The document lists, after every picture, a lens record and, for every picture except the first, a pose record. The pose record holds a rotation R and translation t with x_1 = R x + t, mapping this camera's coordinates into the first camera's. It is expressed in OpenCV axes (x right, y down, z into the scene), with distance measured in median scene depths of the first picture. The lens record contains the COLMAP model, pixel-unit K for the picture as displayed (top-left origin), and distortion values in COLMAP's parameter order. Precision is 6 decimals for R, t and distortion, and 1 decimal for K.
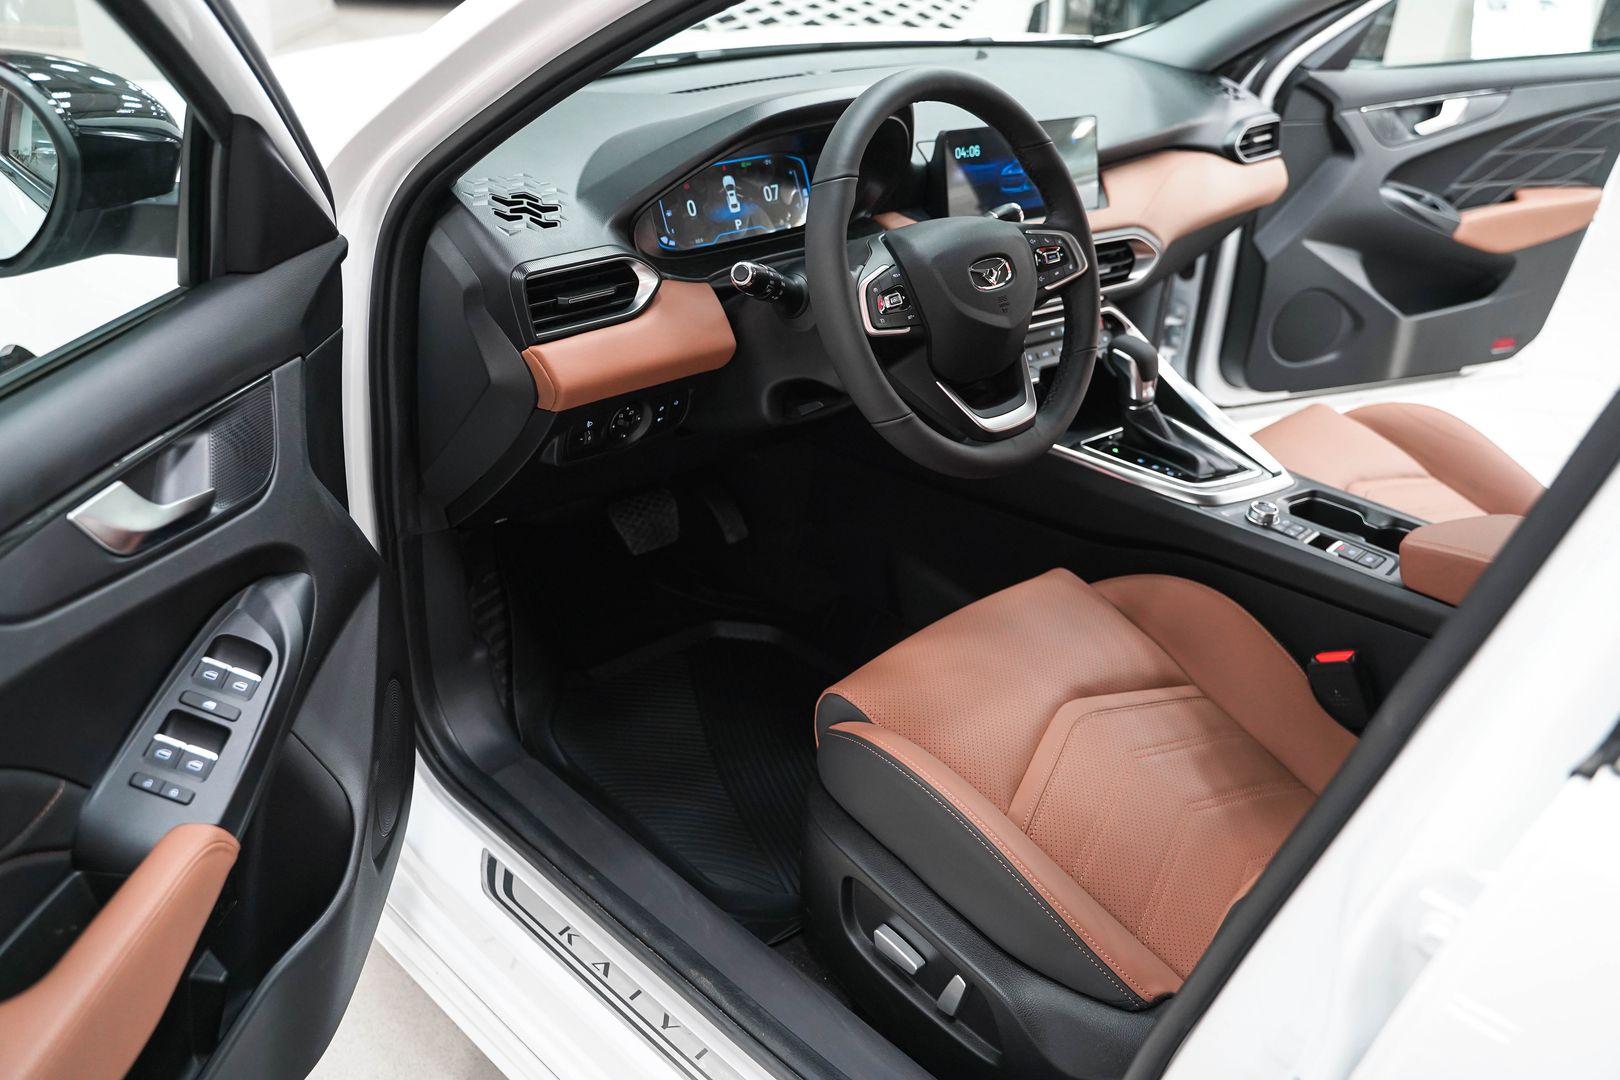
lens RADIAL K [[1295.1, 0, 810.0], [0, 1295.1, 540.0], [0, 0, 1]] dist [-0.121344, 0.105235]
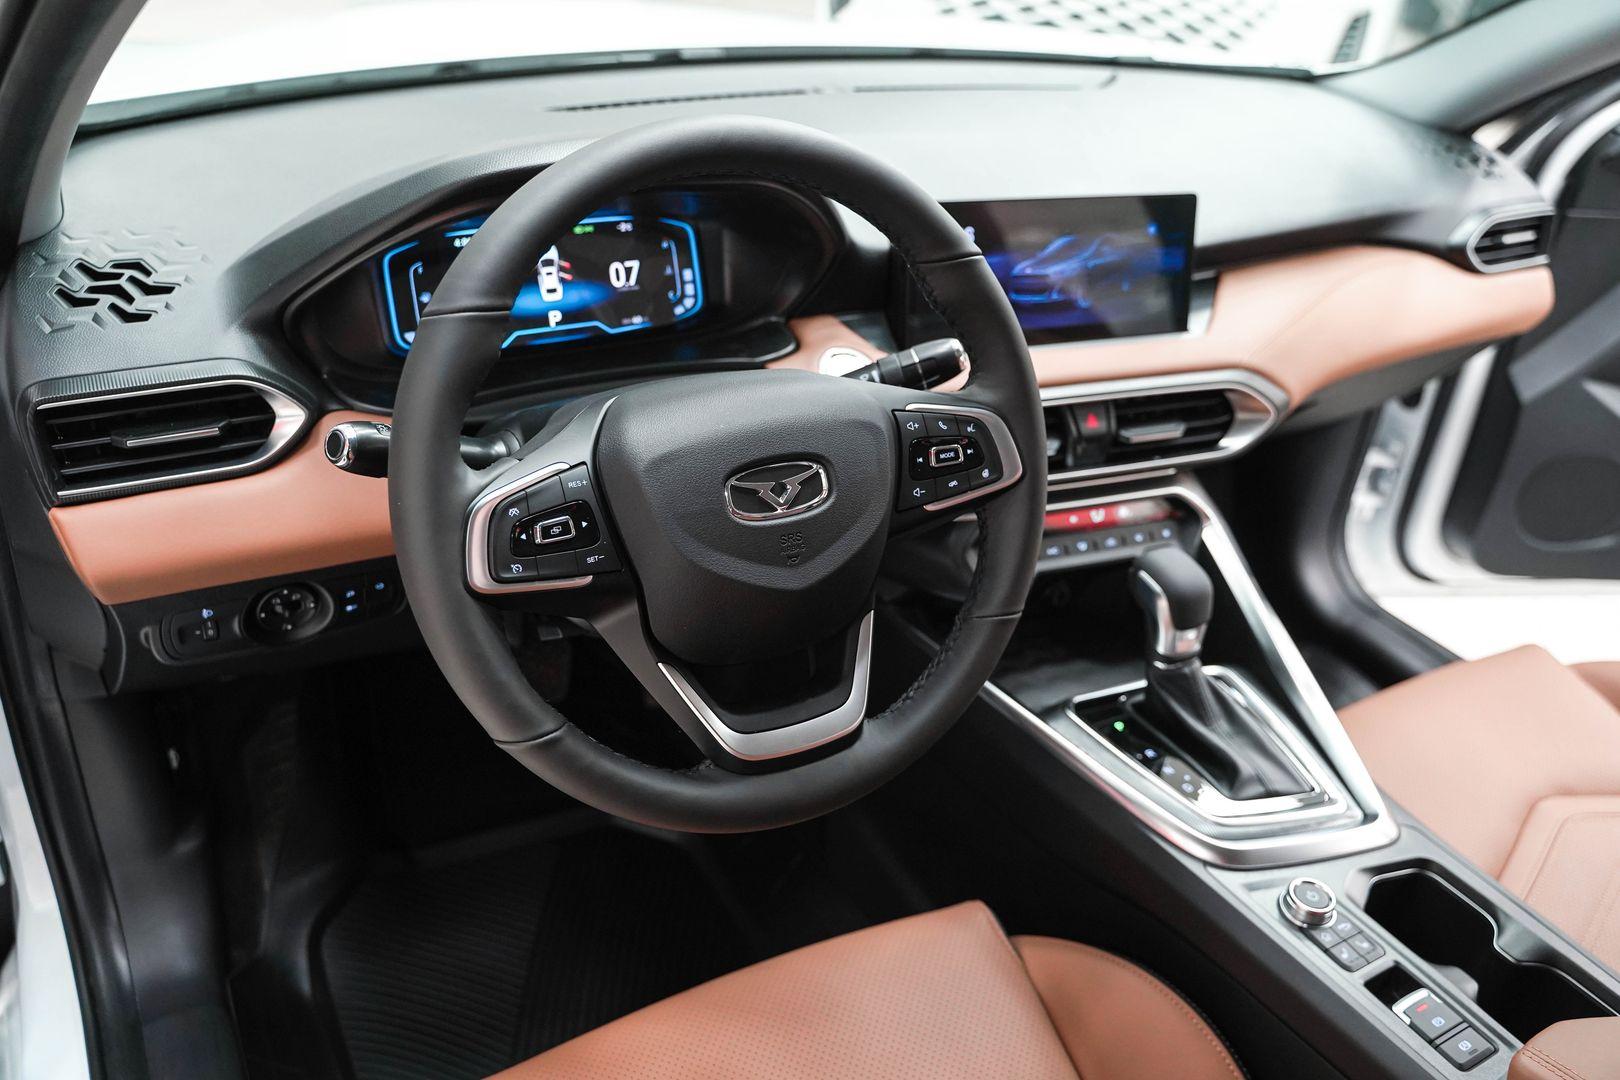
lens RADIAL K [[1295.1, 0, 810.0], [0, 1295.1, 540.0], [0, 0, 1]] dist [-0.121344, 0.105235]
pose [[0.963593, 0.153894, -0.218644, 0.217902], [-0.151638, 0.988063, 0.027170, -0.157336], [0.220215, 0.006974, 0.975426, 0.350142]]
